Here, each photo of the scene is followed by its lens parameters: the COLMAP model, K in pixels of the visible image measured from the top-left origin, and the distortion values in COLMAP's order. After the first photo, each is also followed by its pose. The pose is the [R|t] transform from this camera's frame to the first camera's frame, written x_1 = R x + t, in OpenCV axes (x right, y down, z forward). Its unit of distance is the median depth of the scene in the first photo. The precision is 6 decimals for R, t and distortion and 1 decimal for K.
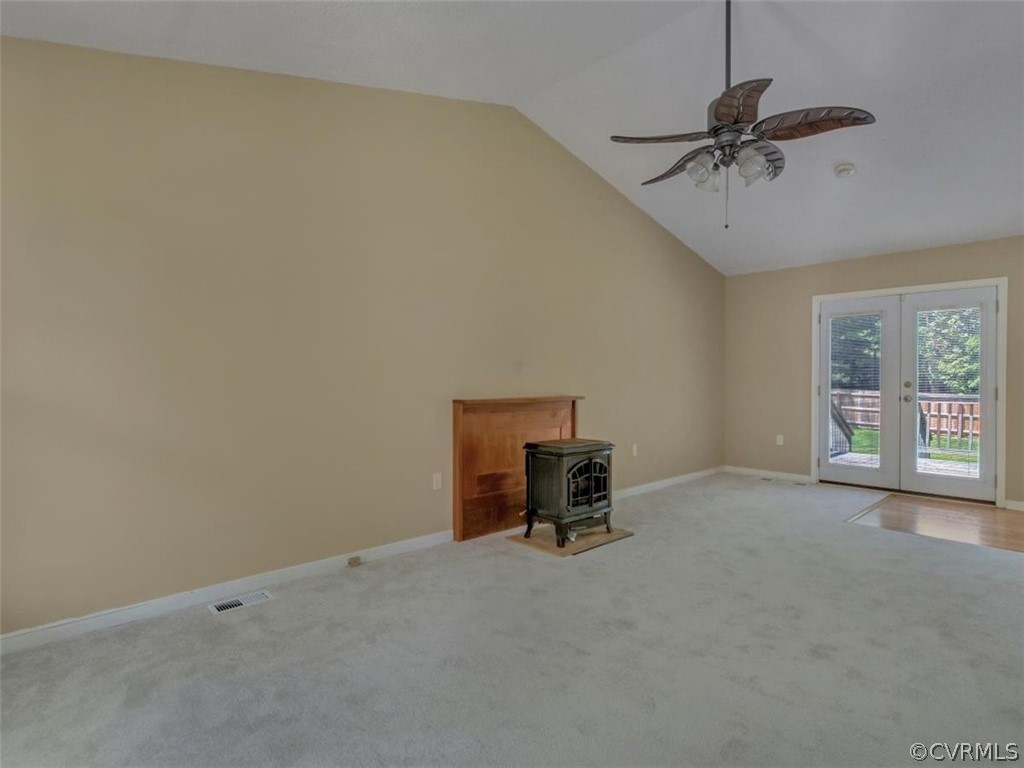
lens RADIAL K [[535.9, 0, 504.7], [0, 535.9, 389.6], [0, 0, 1]] dist [0.003296, 0.001401]
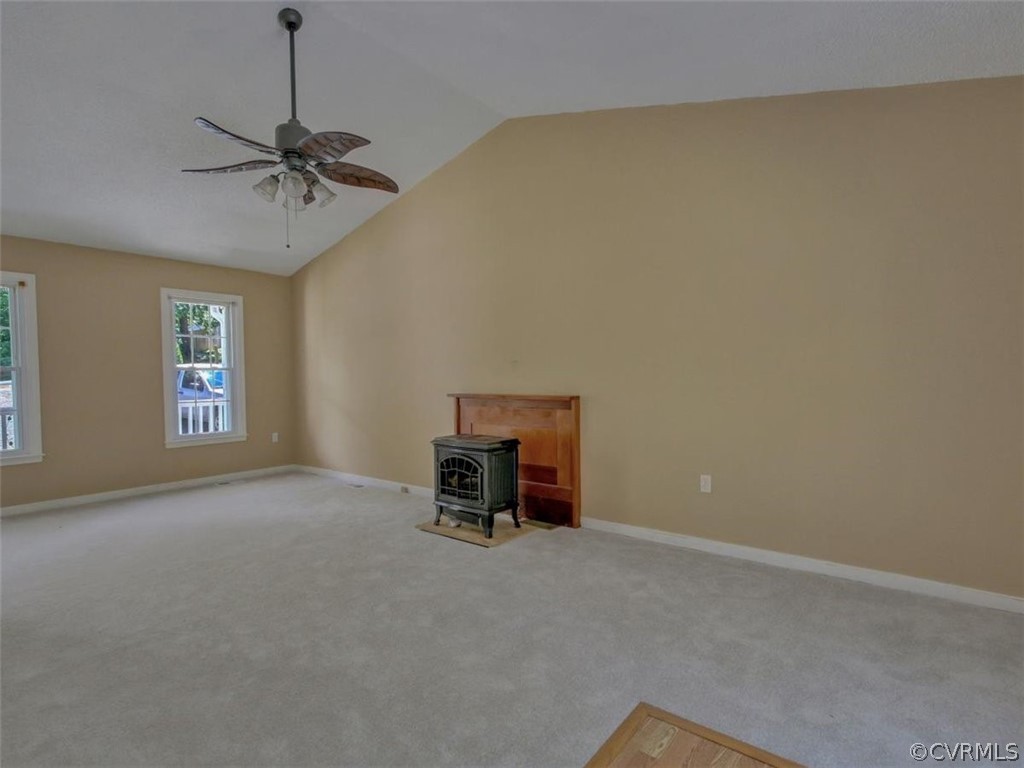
lens RADIAL K [[535.9, 0, 504.7], [0, 535.9, 389.6], [0, 0, 1]] dist [0.003296, 0.001401]
pose [[0.148256, 0.033618, -0.988377, 1.194460], [-0.004600, 0.999435, 0.033304, -0.033340], [0.988938, -0.000391, 0.148327, 0.927518]]
